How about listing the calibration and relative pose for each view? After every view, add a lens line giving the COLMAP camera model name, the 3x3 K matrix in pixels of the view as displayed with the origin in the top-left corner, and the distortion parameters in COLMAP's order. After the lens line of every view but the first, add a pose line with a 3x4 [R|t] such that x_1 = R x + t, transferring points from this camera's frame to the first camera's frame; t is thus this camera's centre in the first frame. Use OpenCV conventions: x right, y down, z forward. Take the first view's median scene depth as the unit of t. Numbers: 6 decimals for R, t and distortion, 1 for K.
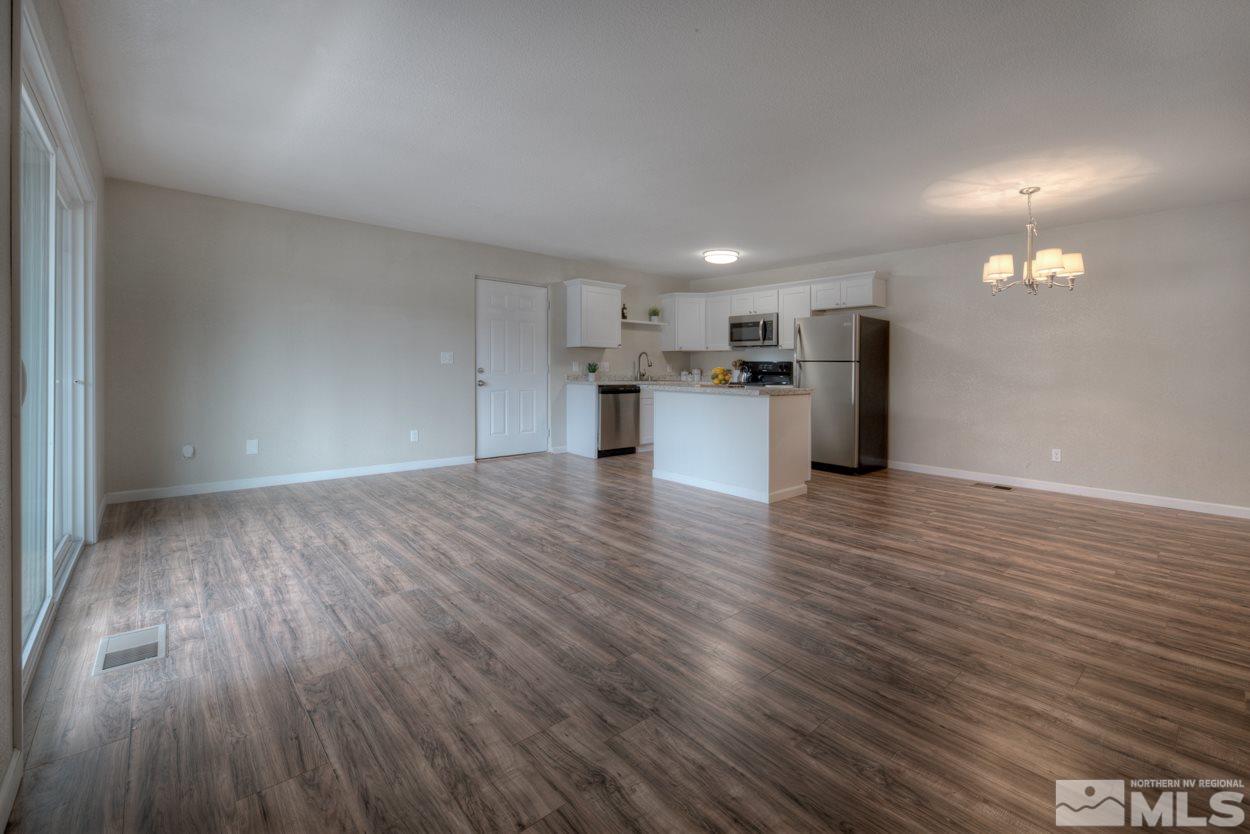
lens RADIAL K [[551.0, 0, 663.3], [0, 551.0, 352.8], [0, 0, 1]] dist [-0.009540, -0.000016]
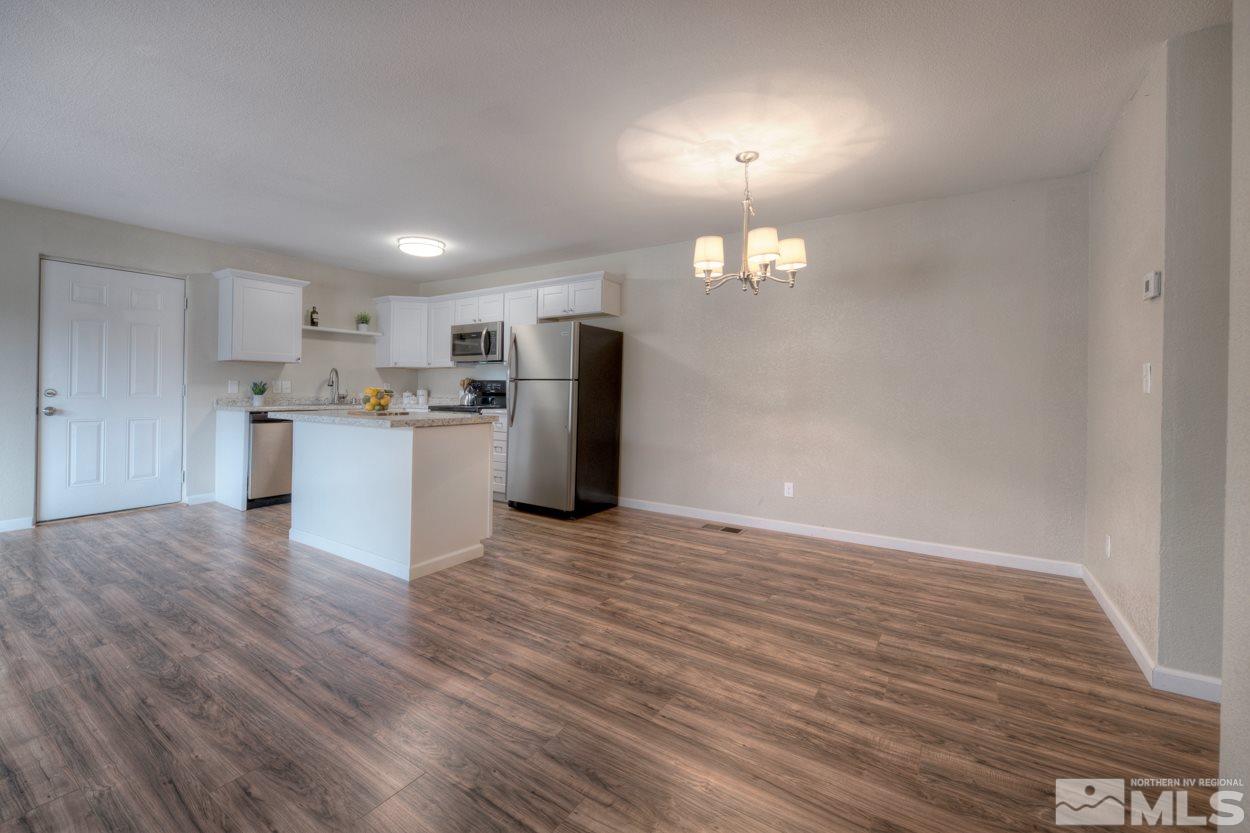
lens RADIAL K [[532.4, 0, 605.7], [0, 532.4, 382.8], [0, 0, 1]] dist [-0.001696, -0.001816]
pose [[0.976543, -0.001078, 0.215321, 0.303071], [-0.003040, 0.999819, 0.018792, 0.007202], [-0.215302, -0.019006, 0.976363, 0.297328]]
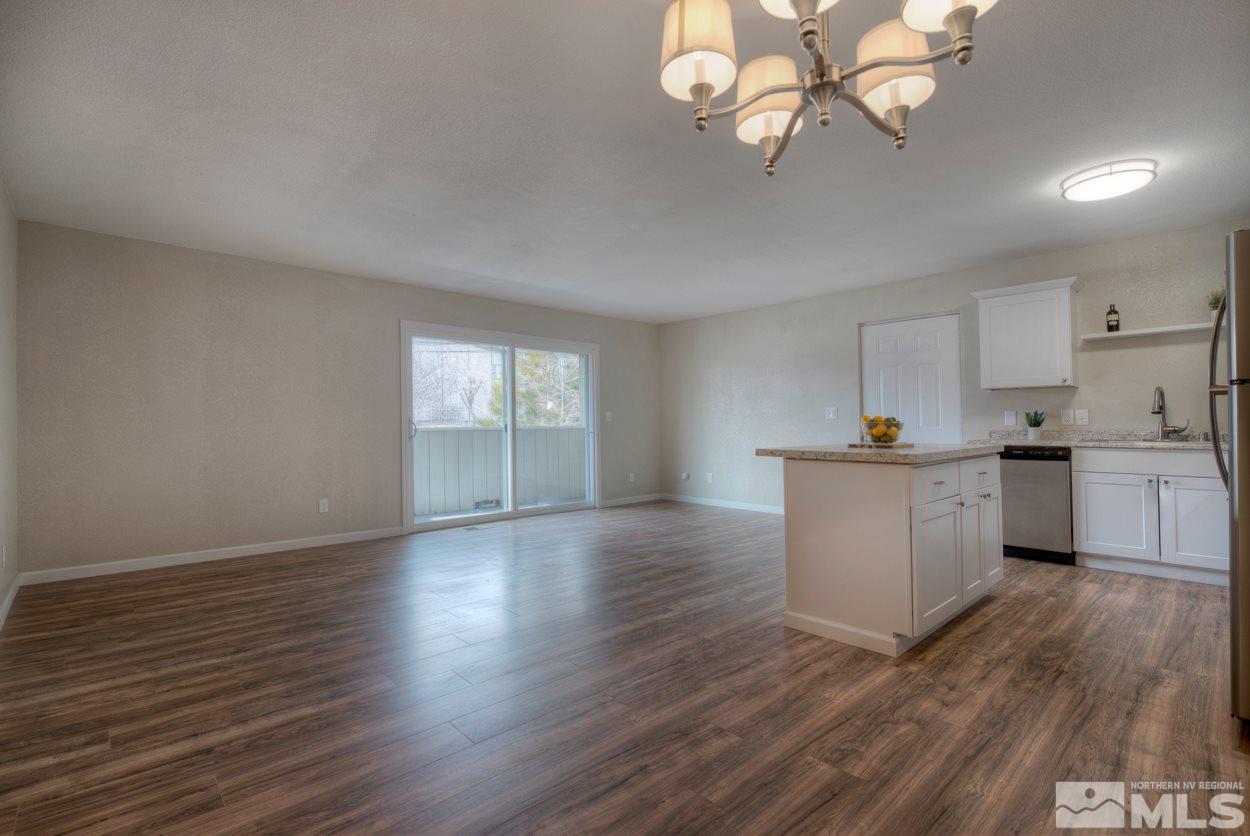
lens RADIAL K [[563.1, 0, 593.7], [0, 563.1, 407.3], [0, 0, 1]] dist [-0.000788, -0.000651]
pose [[-0.032445, -0.042892, -0.998553, 0.915113], [0.034442, 0.998437, -0.044006, 0.041345], [0.998880, -0.035820, -0.030917, 0.845887]]
